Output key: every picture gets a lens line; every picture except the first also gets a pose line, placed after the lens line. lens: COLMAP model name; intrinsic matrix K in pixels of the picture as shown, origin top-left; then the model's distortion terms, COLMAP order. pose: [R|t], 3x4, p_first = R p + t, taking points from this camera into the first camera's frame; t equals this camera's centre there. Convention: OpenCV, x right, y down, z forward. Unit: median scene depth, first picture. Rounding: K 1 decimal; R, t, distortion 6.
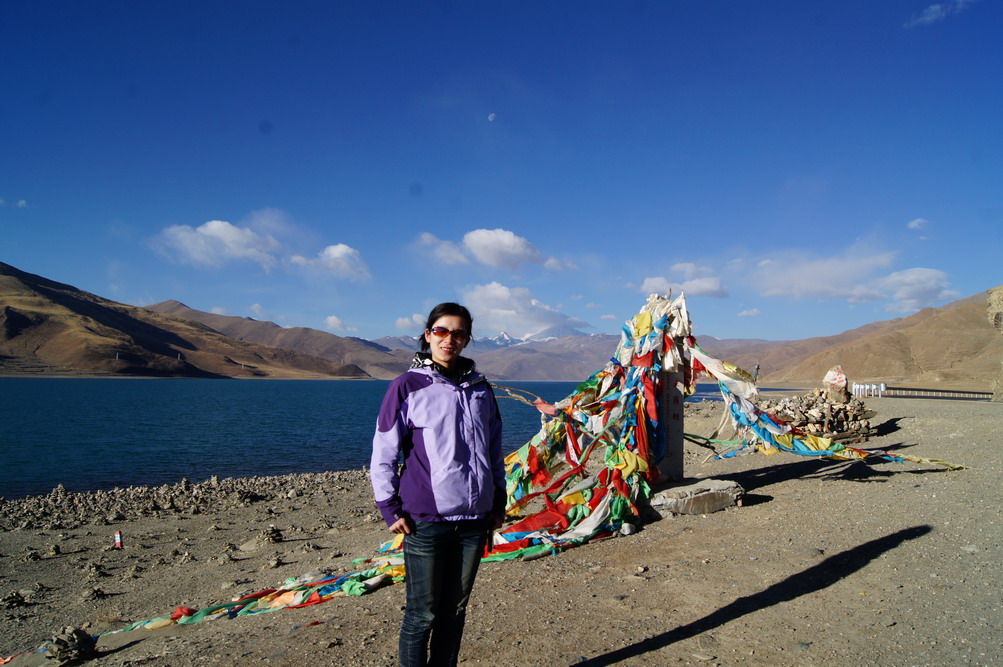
lens RADIAL K [[806.3, 0, 501.0], [0, 806.3, 338.7], [0, 0, 1]] dist [-0.070140, 0.001932]
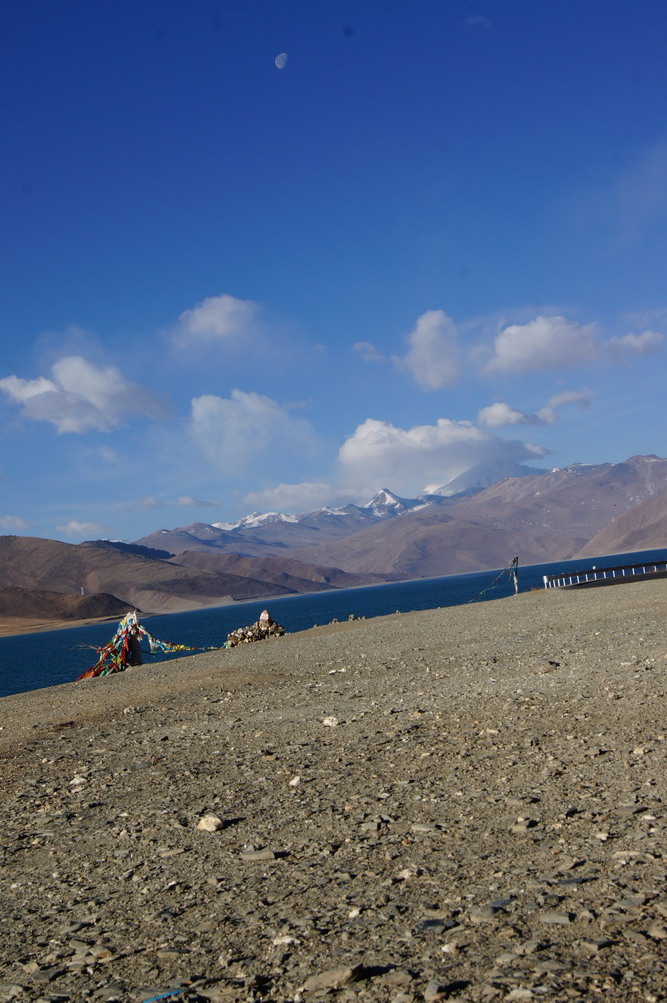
lens RADIAL K [[1543.6, 0, 337.5], [0, 1543.6, 501.4], [0, 0, 1]] dist [-0.010748, 0.000000]
pose [[0.989562, -0.141882, -0.025222, 0.340095], [0.141786, 0.989882, -0.005547, -0.094231], [0.025754, 0.001913, 0.999666, -1.447514]]
